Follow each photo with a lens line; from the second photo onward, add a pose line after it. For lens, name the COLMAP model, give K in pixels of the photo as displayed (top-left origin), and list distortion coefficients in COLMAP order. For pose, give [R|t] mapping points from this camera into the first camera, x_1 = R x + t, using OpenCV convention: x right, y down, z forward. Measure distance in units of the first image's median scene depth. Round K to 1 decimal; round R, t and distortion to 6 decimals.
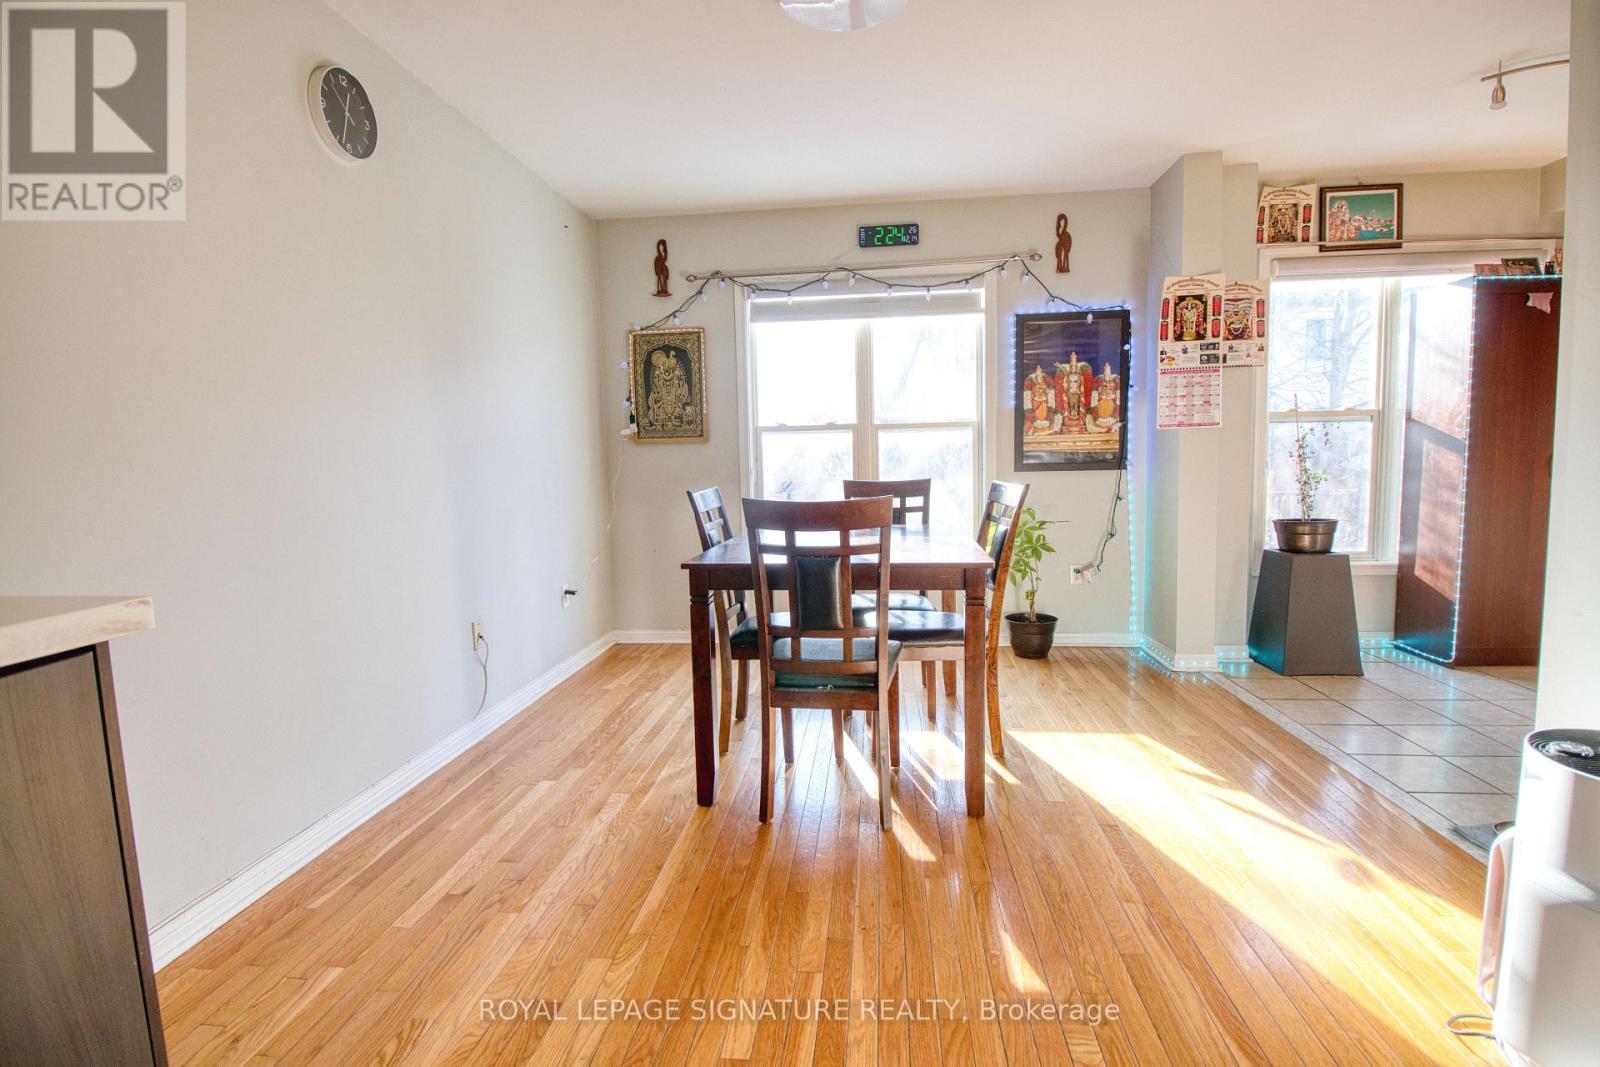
lens RADIAL K [[736.7, 0, 794.6], [0, 736.7, 528.8], [0, 0, 1]] dist [-0.003505, -0.011210]
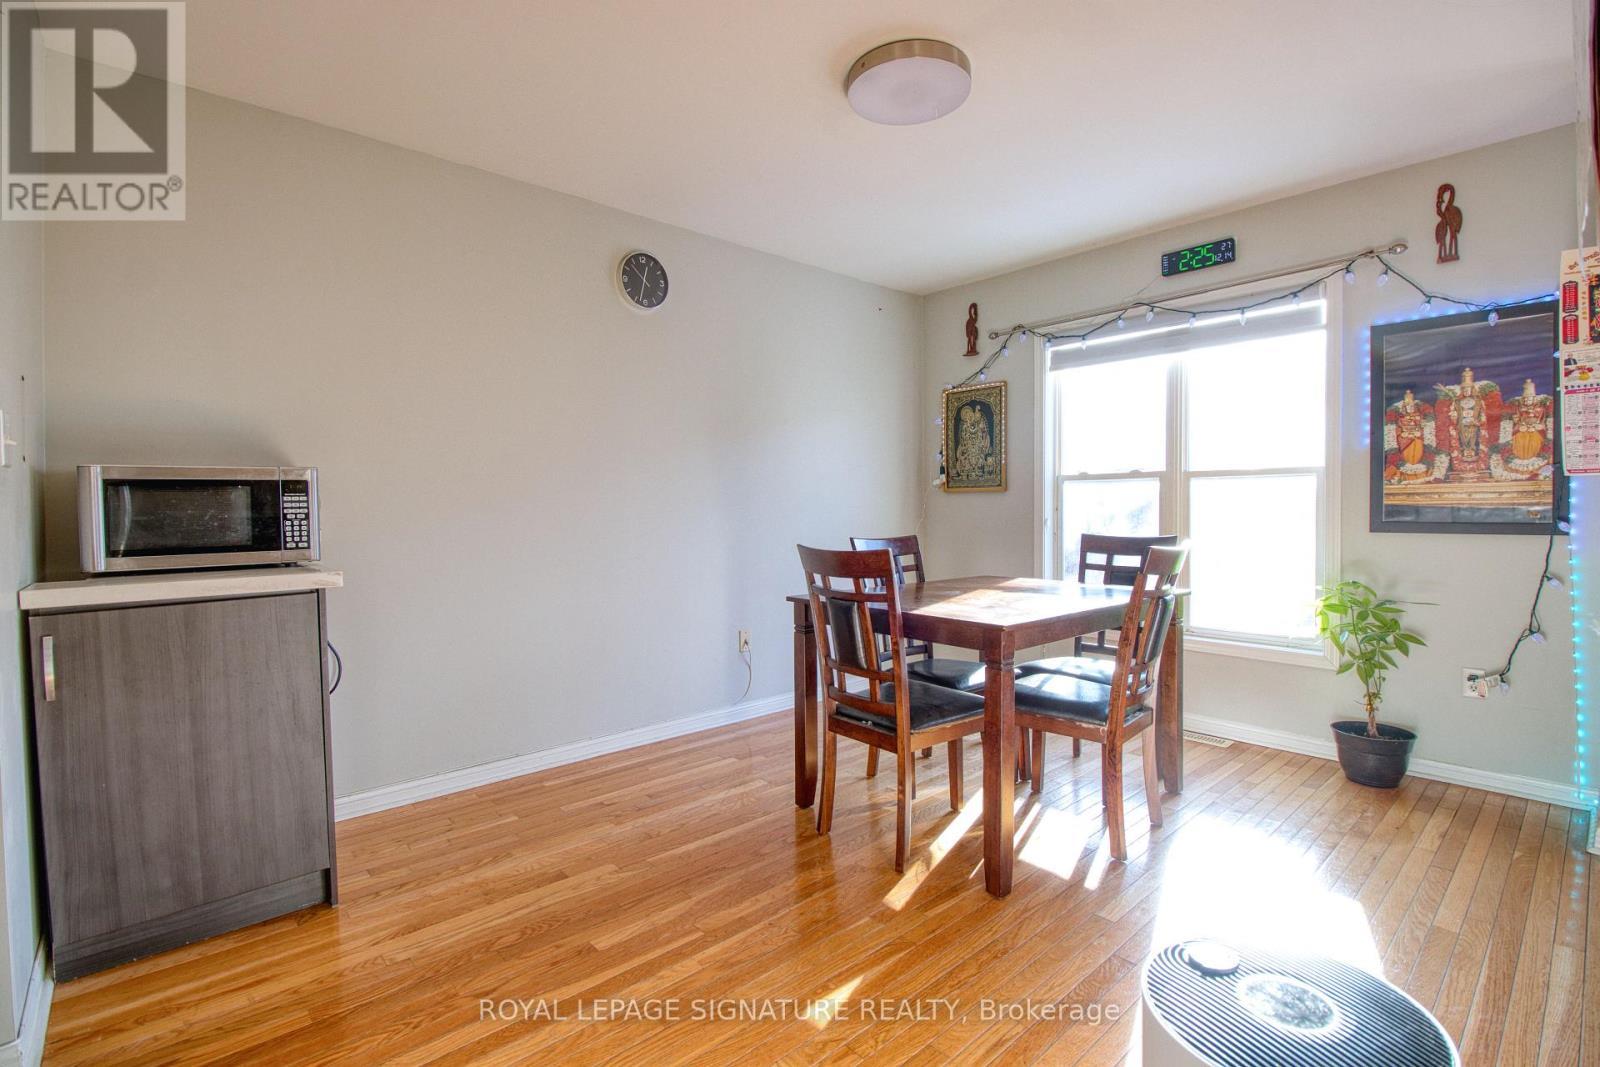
lens RADIAL K [[736.7, 0, 794.0], [0, 736.7, 526.7], [0, 0, 1]] dist [-0.003505, -0.011210]
pose [[0.745932, 0.033926, -0.665158, 0.374288], [-0.073462, 0.996799, -0.031541, -0.016827], [0.661959, 0.072392, 0.746036, 0.054368]]
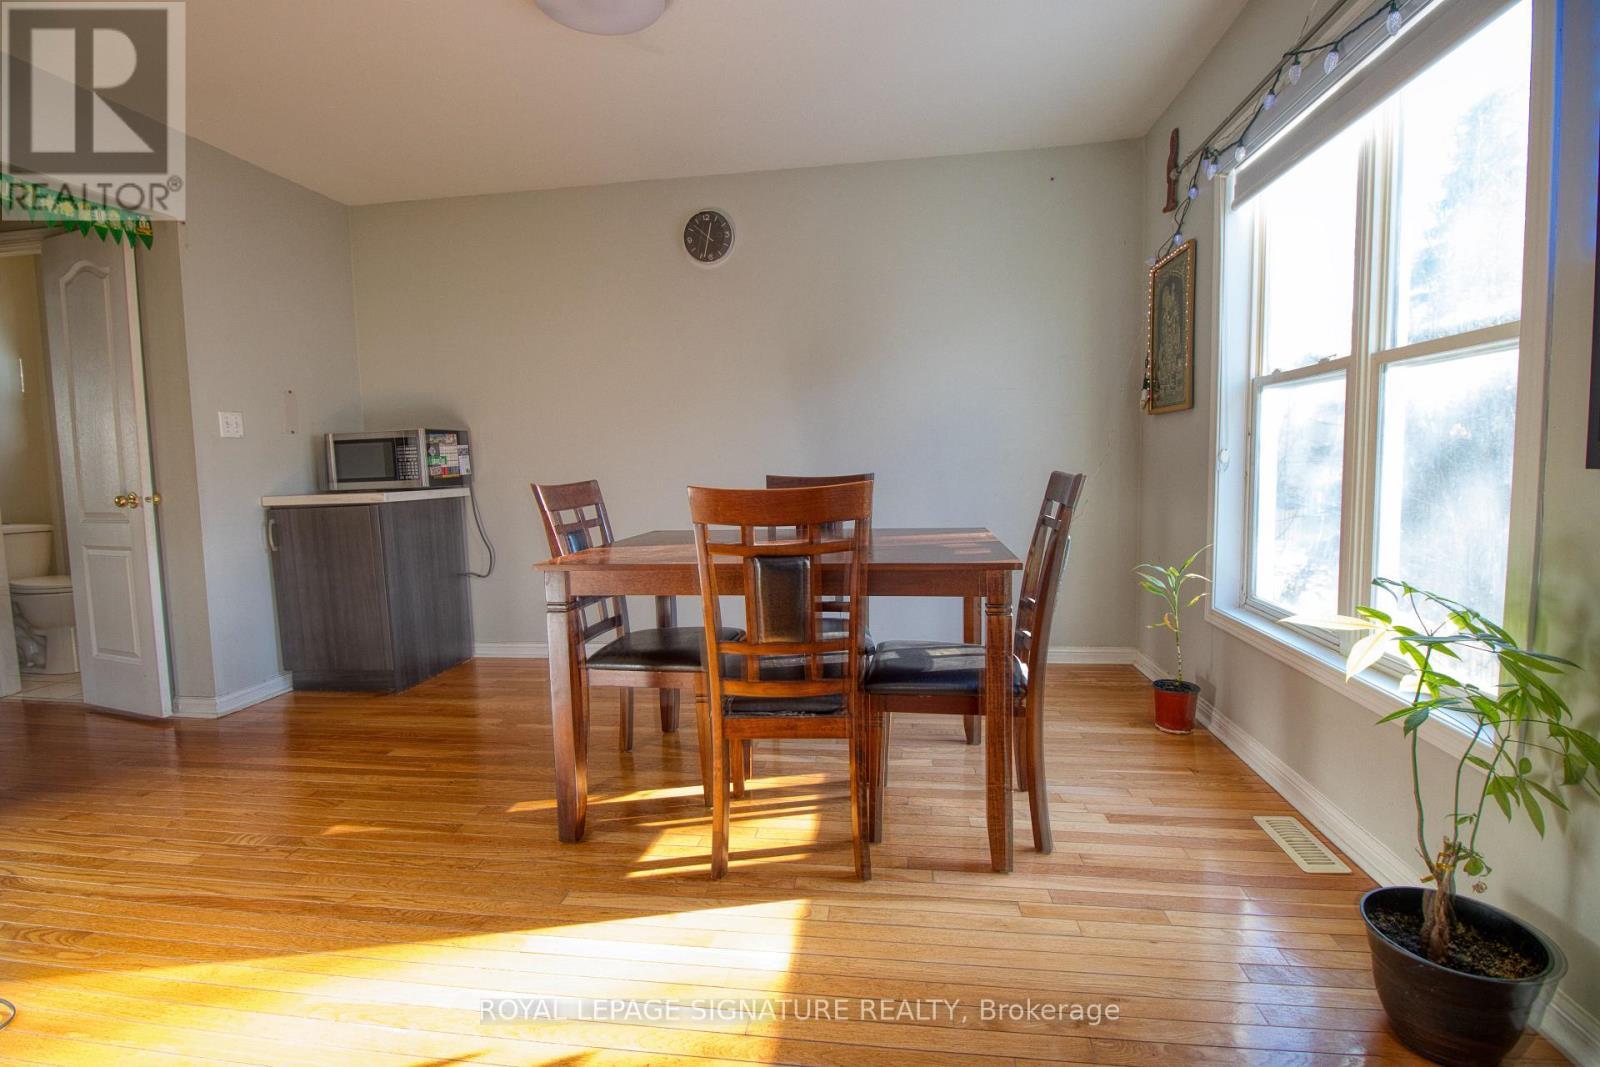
lens RADIAL K [[736.7, 0, 797.2], [0, 736.7, 526.9], [0, 0, 1]] dist [-0.003505, -0.011210]
pose [[-0.021973, 0.111393, -0.993534, 0.626770], [-0.069779, 0.991179, 0.112672, -0.067492], [0.997320, 0.071803, -0.014006, 0.717794]]
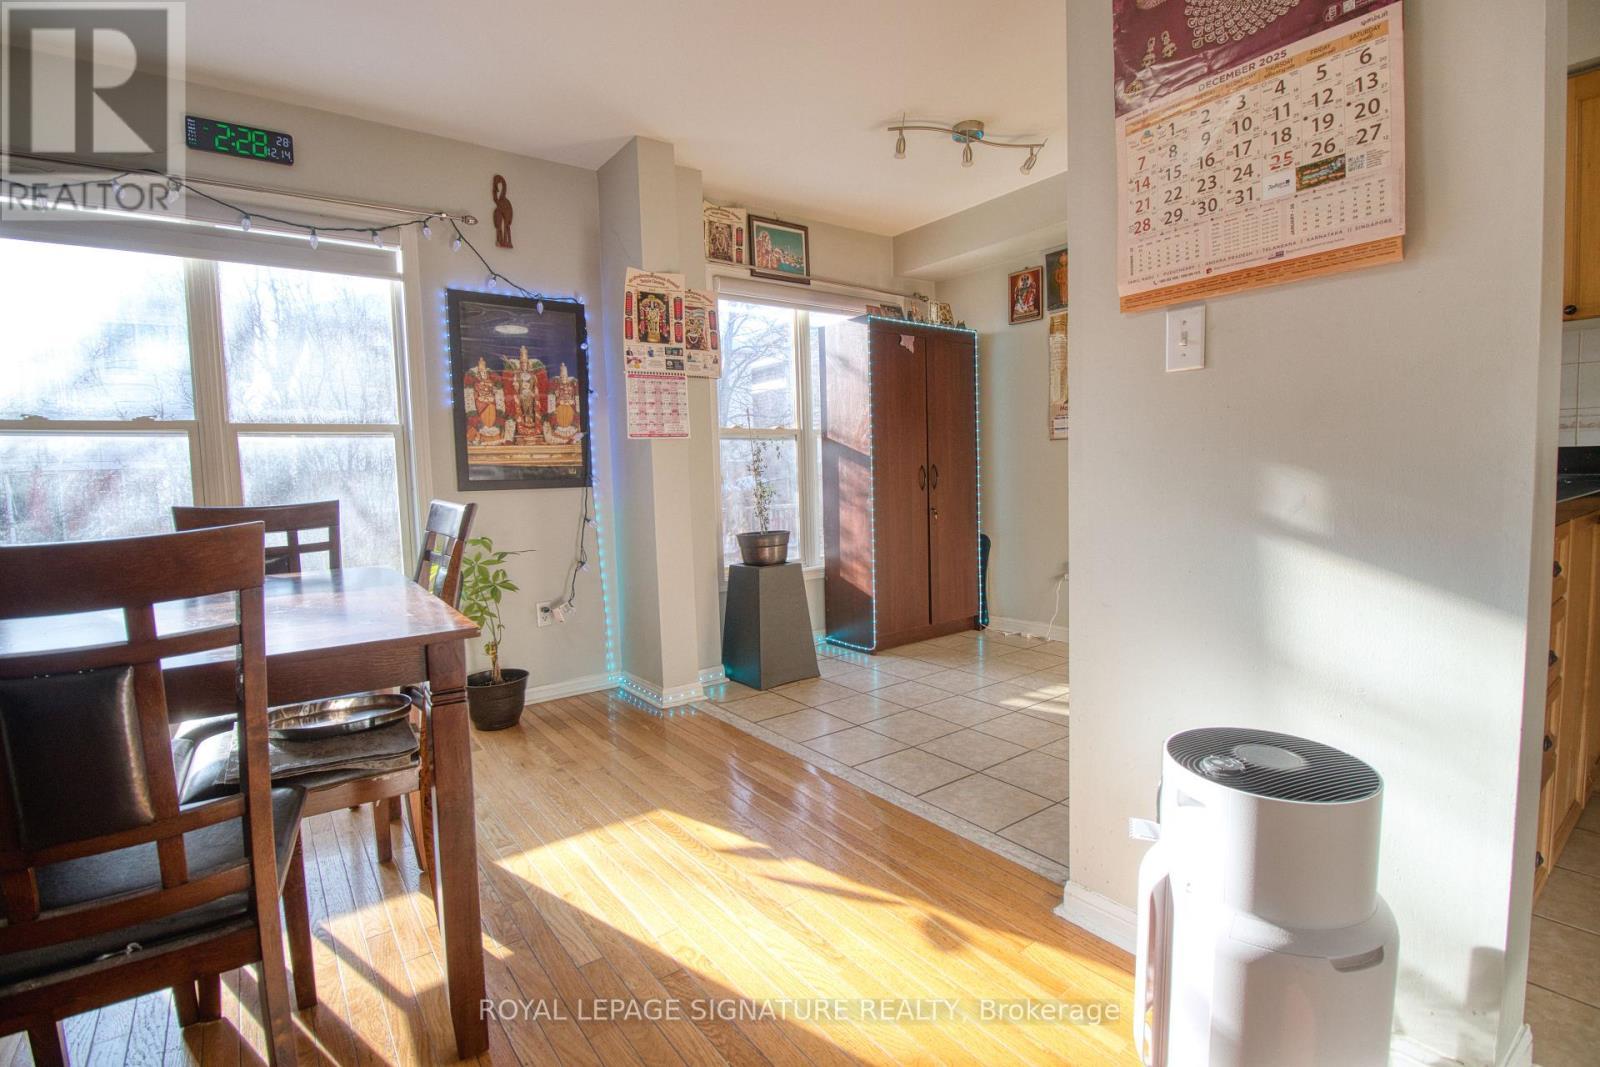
lens RADIAL K [[736.7, 0, 795.6], [0, 736.7, 526.1], [0, 0, 1]] dist [-0.003505, -0.011210]
pose [[0.729986, -0.047556, 0.681806, 0.029840], [0.076563, 0.996987, -0.012433, -0.004686], [-0.679161, 0.061277, 0.731427, 0.205085]]
